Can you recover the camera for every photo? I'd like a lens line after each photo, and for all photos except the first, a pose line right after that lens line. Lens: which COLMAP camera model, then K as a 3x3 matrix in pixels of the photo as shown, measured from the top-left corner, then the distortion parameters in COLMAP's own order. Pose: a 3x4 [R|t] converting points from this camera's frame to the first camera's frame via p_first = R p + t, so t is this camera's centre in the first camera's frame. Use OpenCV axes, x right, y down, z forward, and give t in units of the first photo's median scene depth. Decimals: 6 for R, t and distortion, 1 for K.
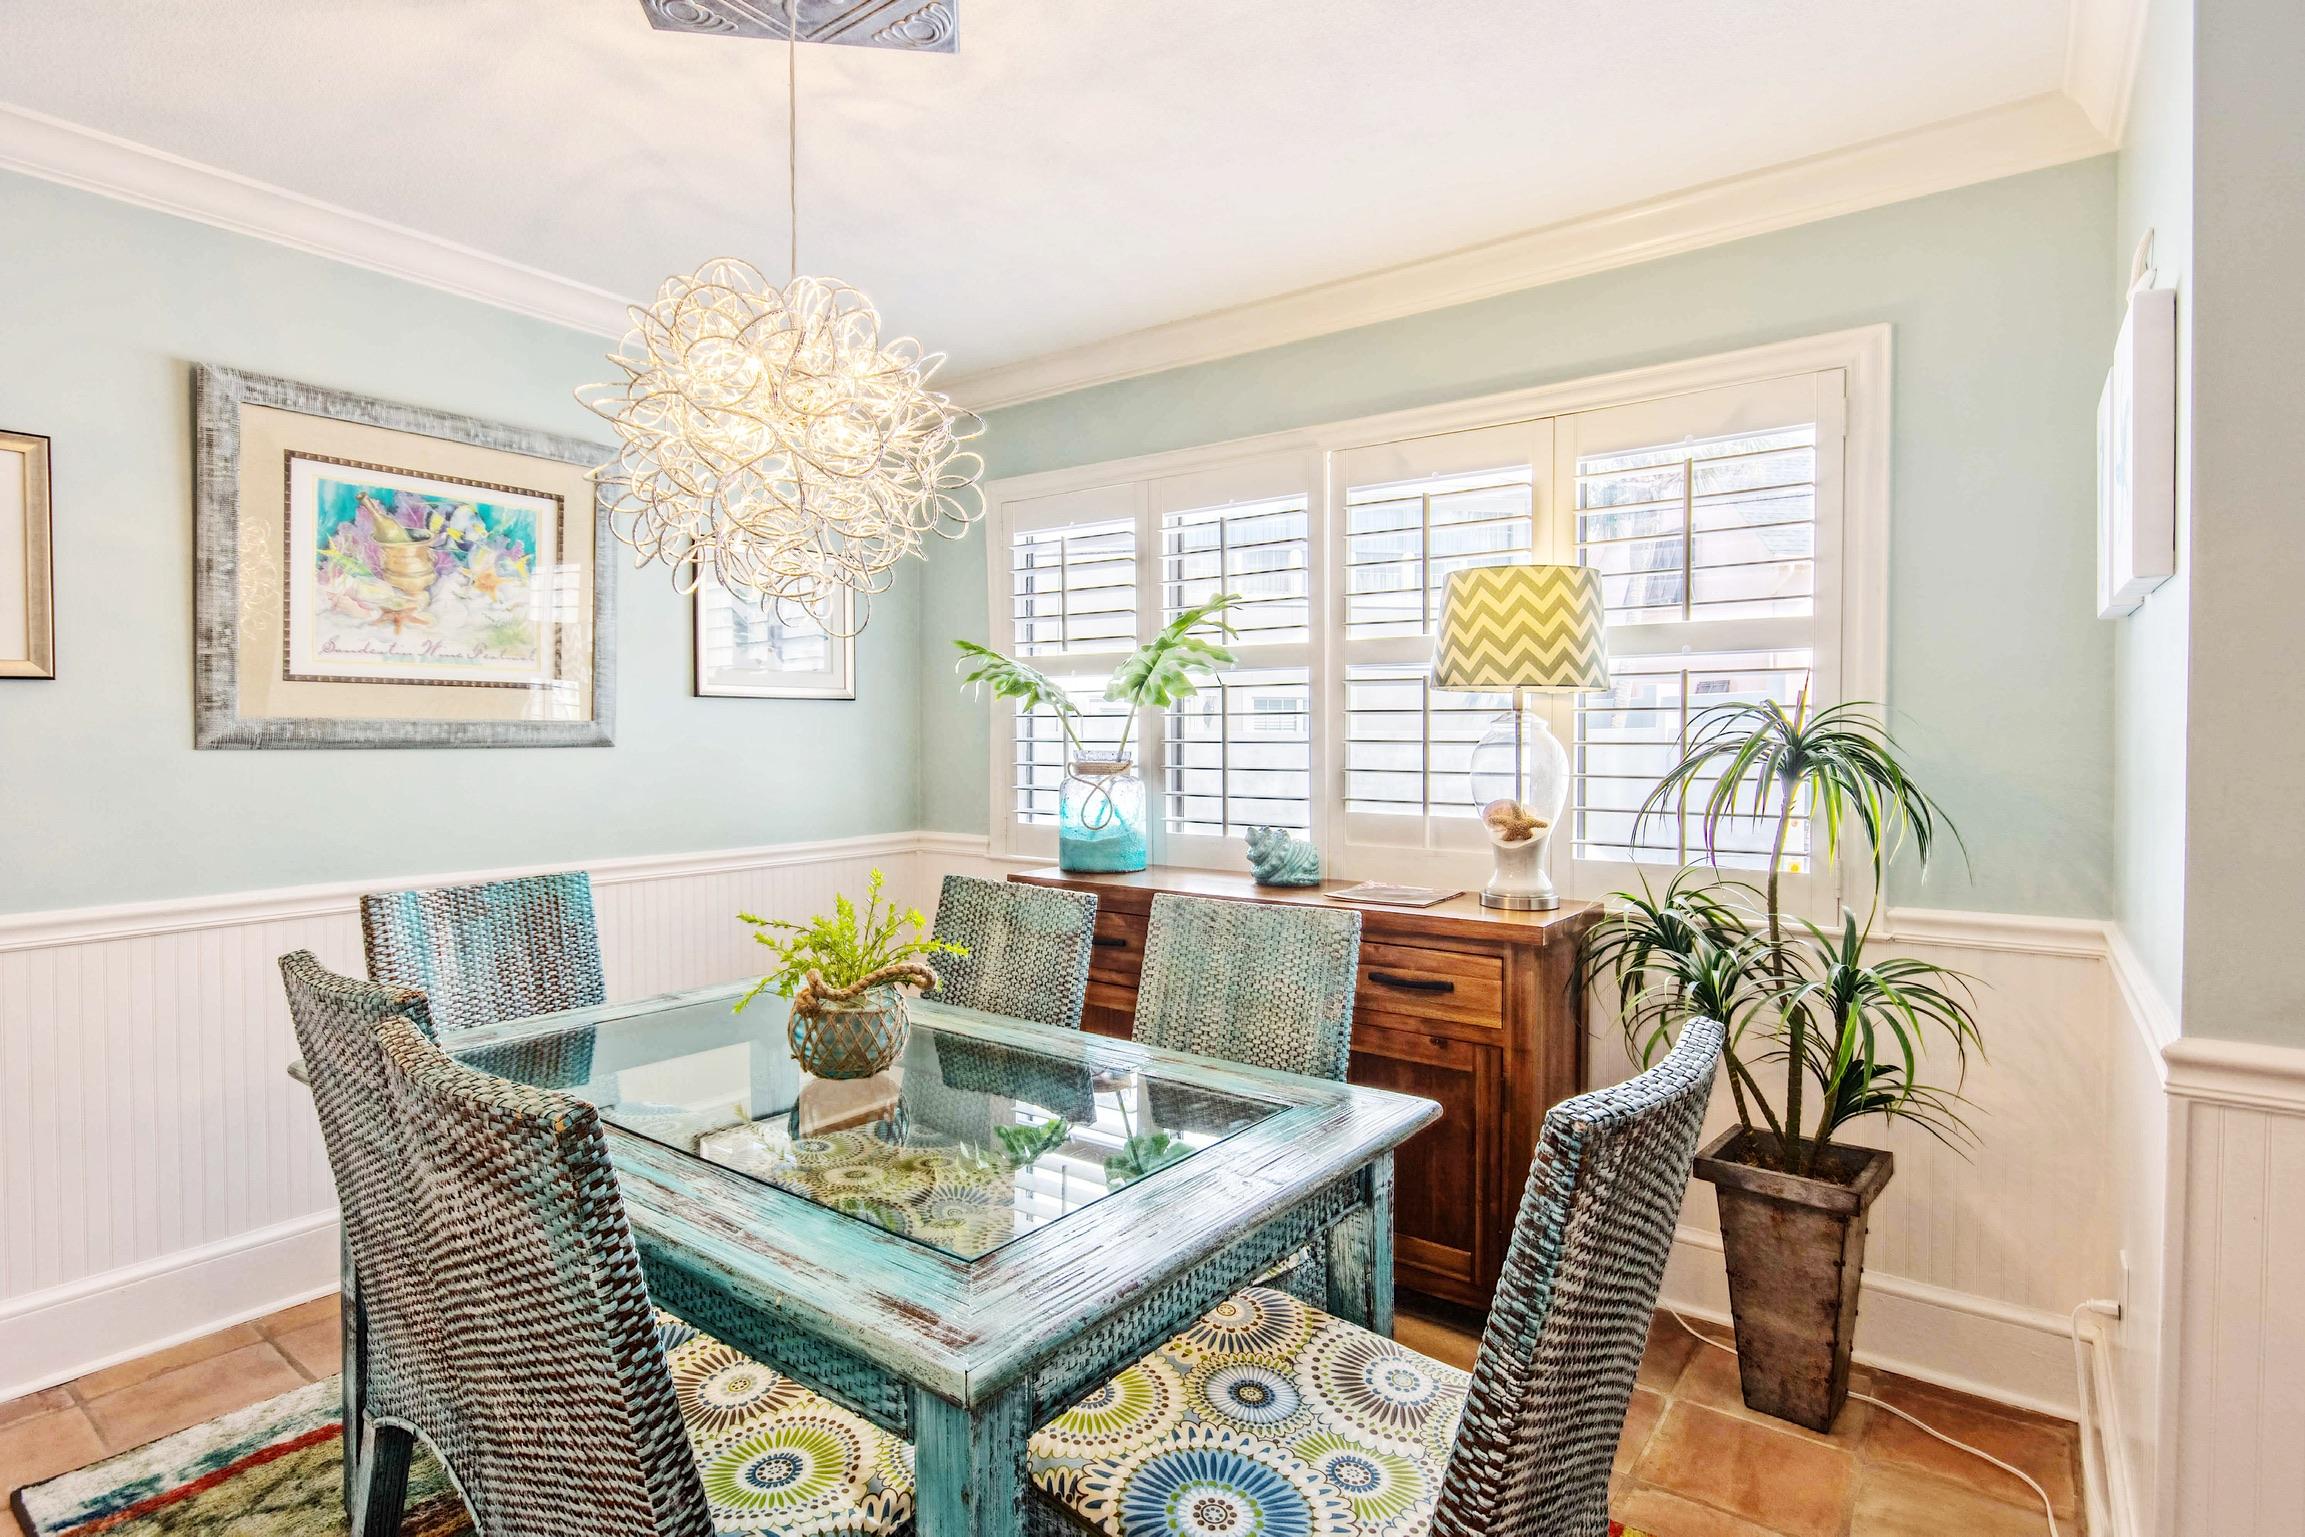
lens RADIAL K [[1146.5, 0, 1148.9], [0, 1146.5, 746.7], [0, 0, 1]] dist [-0.000585, -0.003523]
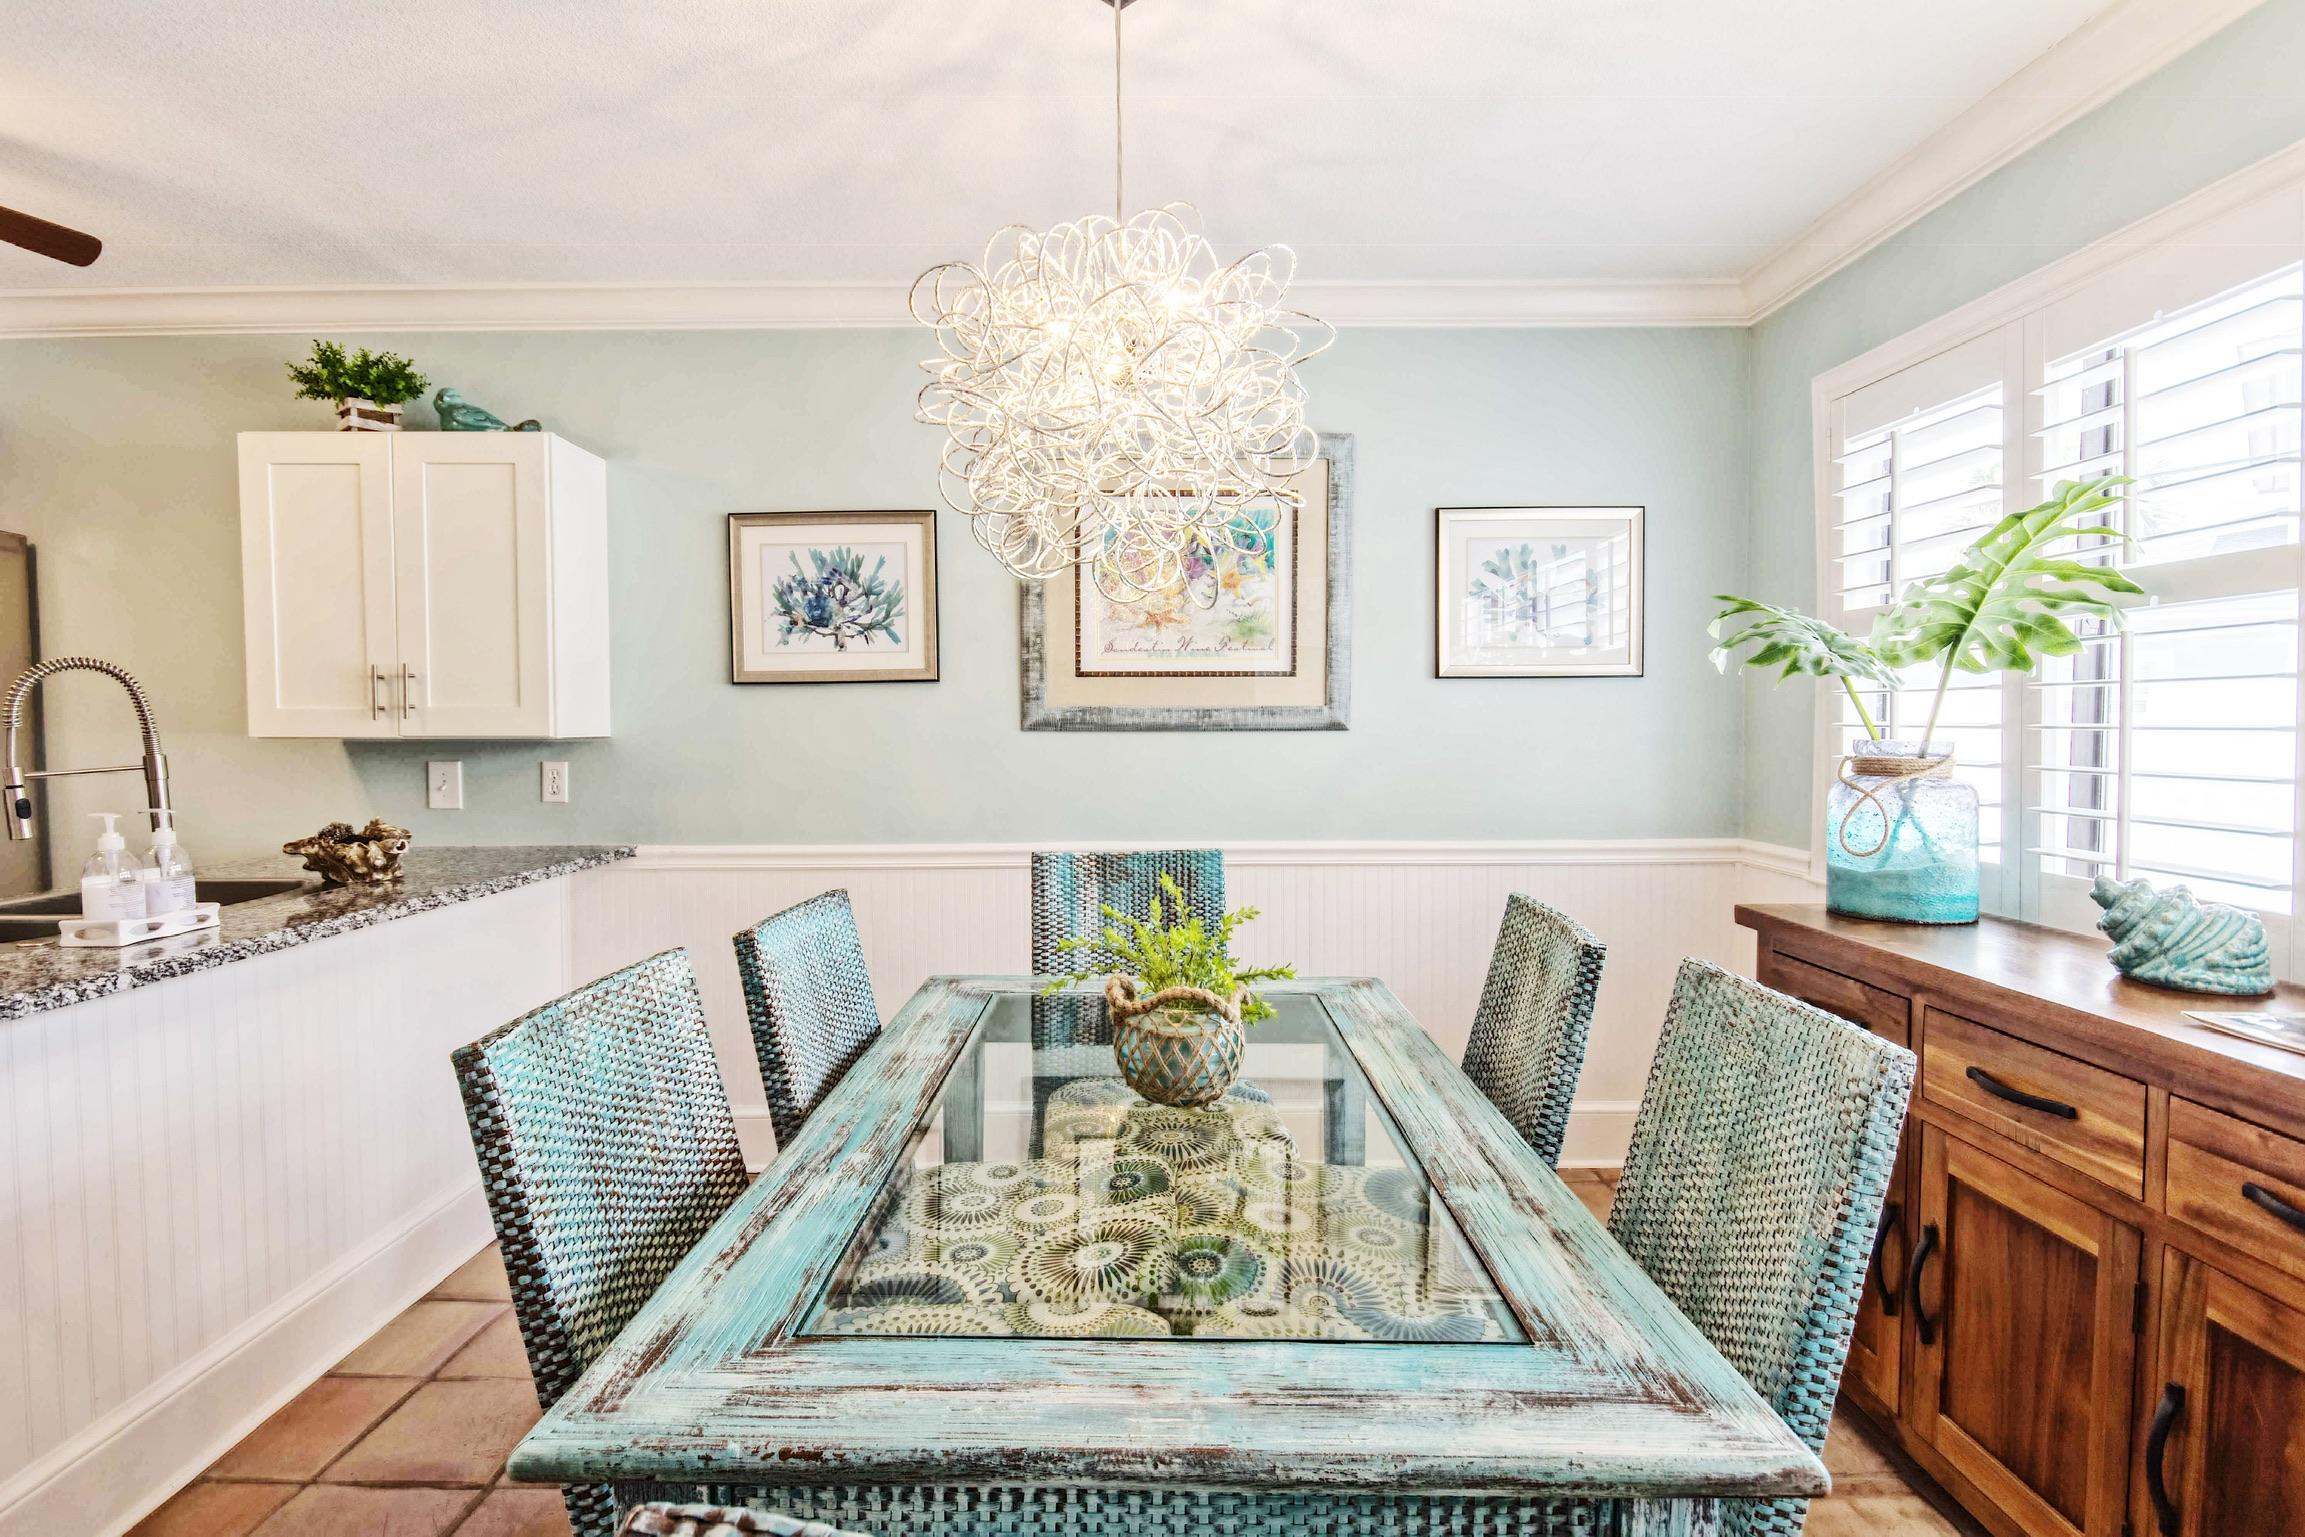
lens RADIAL K [[1146.5, 0, 1133.5], [0, 1146.5, 762.7], [0, 0, 1]] dist [-0.000585, -0.003523]
pose [[0.603638, 0.027709, -0.796777, 0.265437], [-0.004471, 0.999498, 0.031372, -0.003271], [0.797246, -0.015375, 0.603459, 0.271964]]
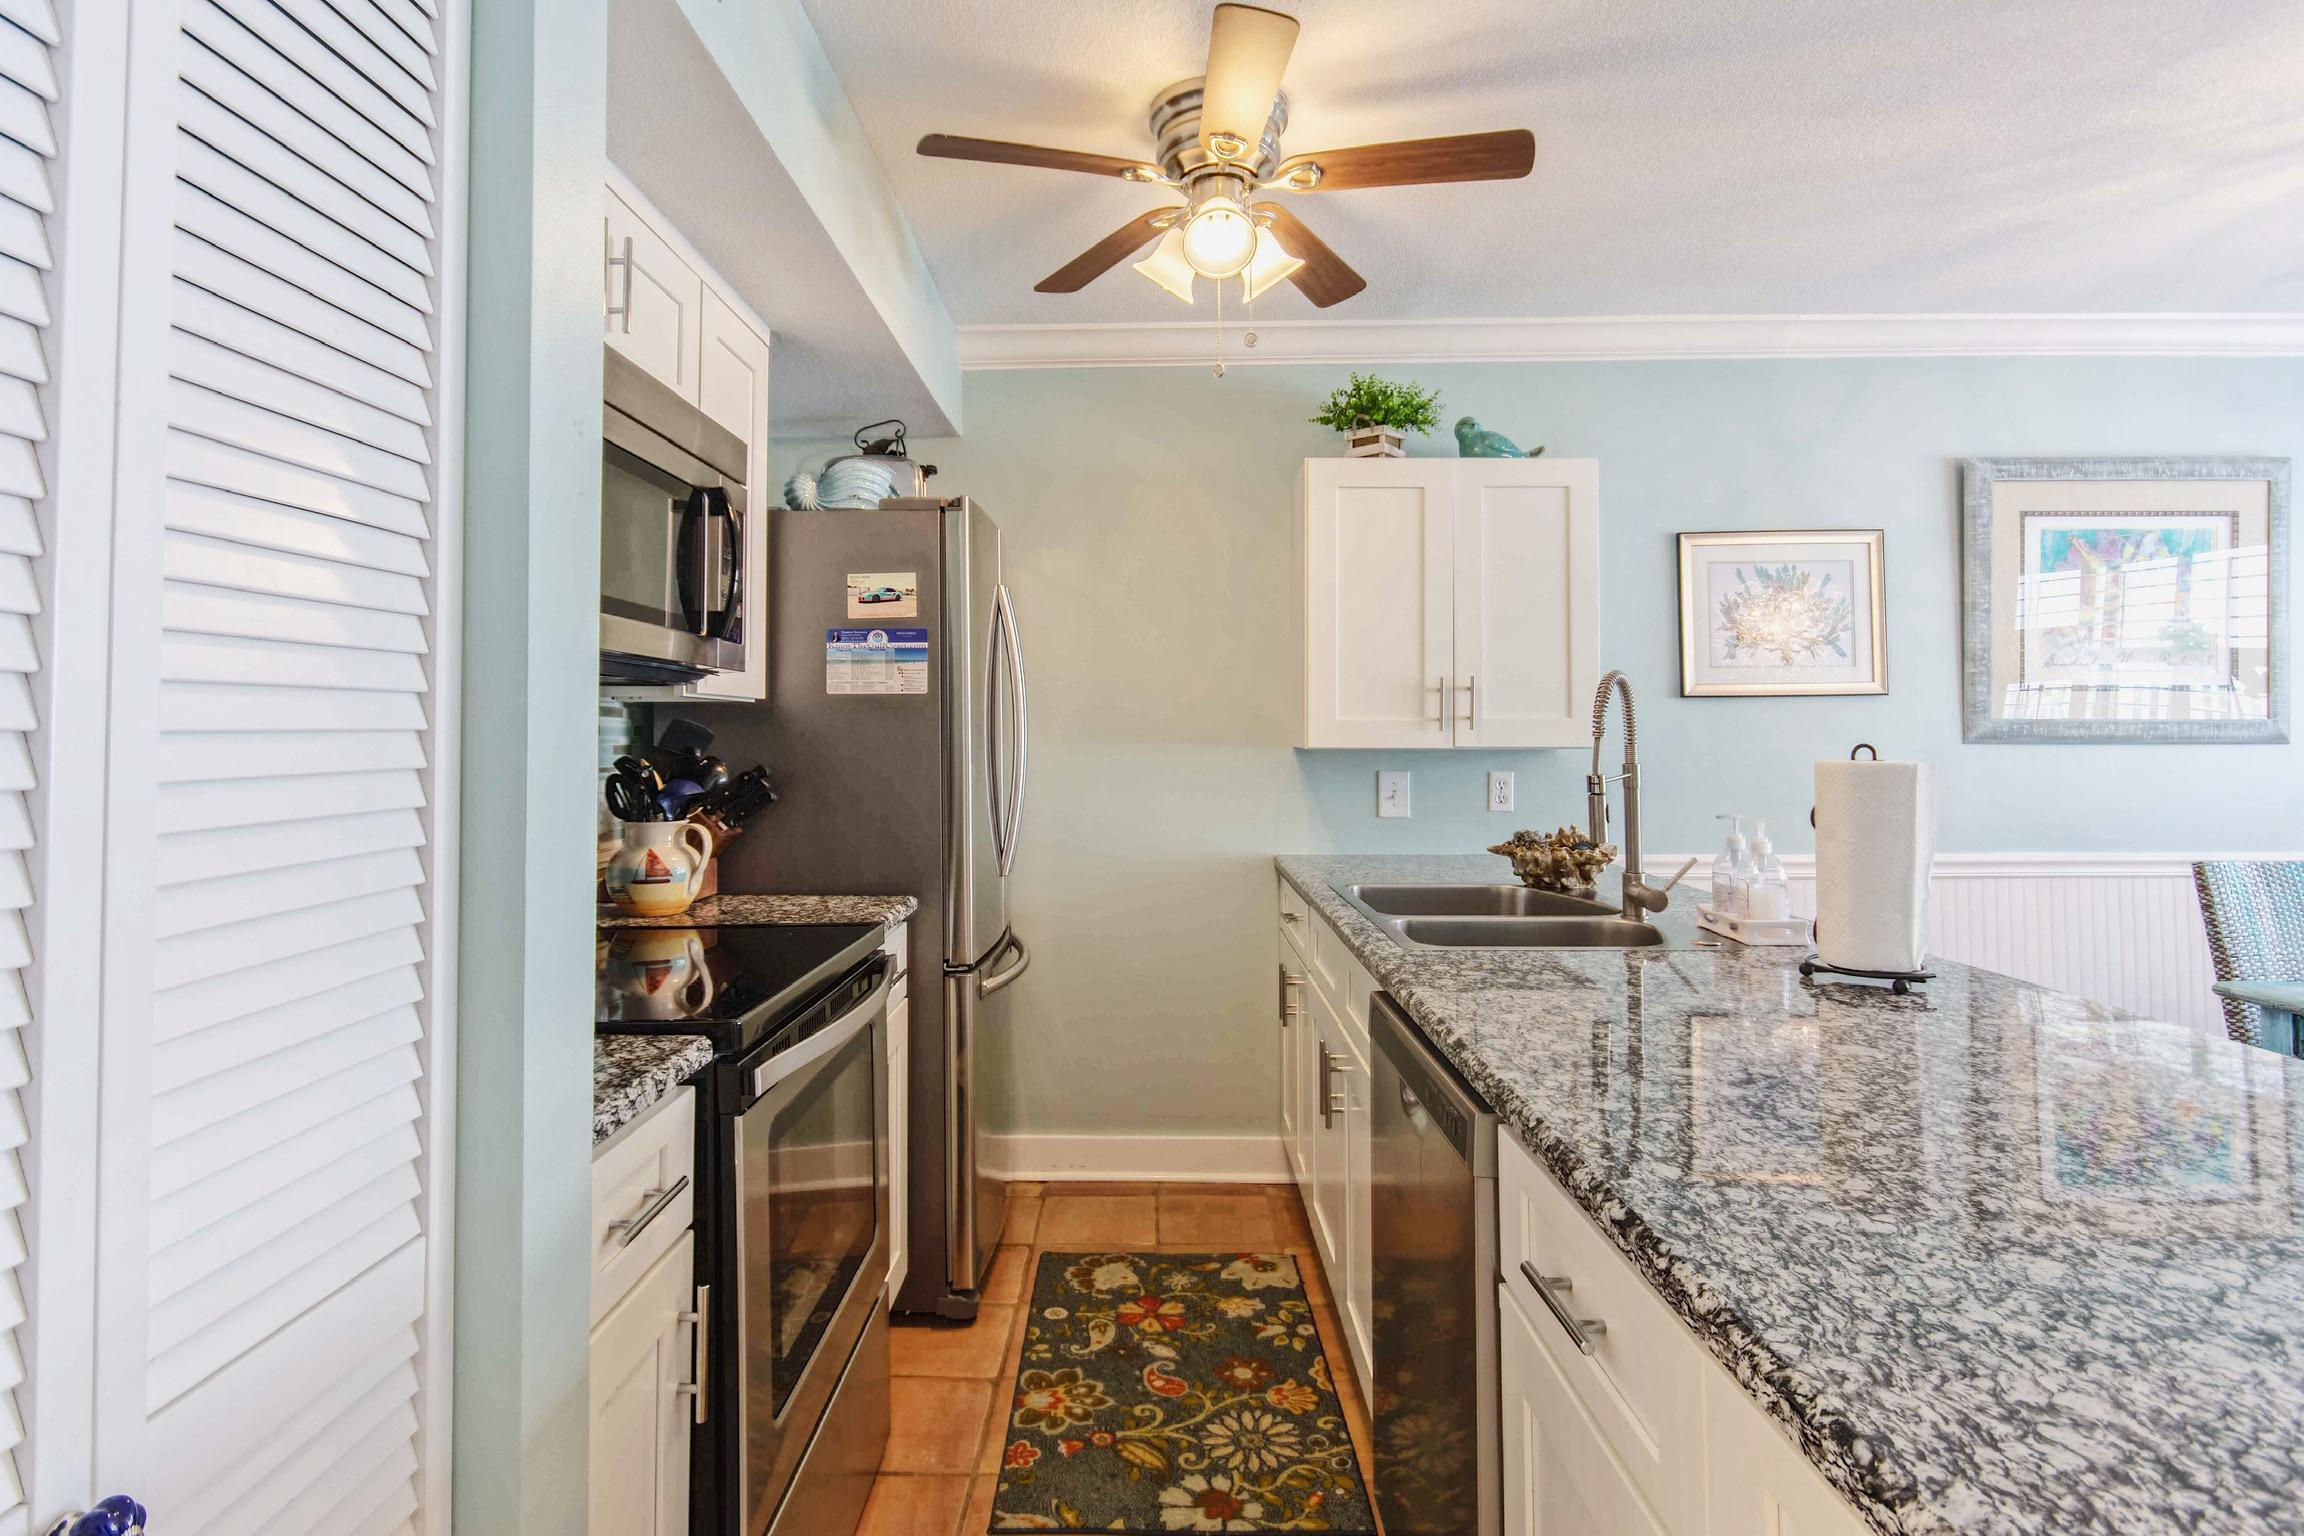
lens RADIAL K [[1146.0, 0, 1108.1], [0, 1146.0, 700.9], [0, 0, 1]] dist [-0.000585, -0.003523]
pose [[0.577374, -0.019929, -0.816237, -0.280017], [-0.007987, 0.999516, -0.030053, 0.000733], [0.816441, 0.023871, 0.576936, -0.536844]]
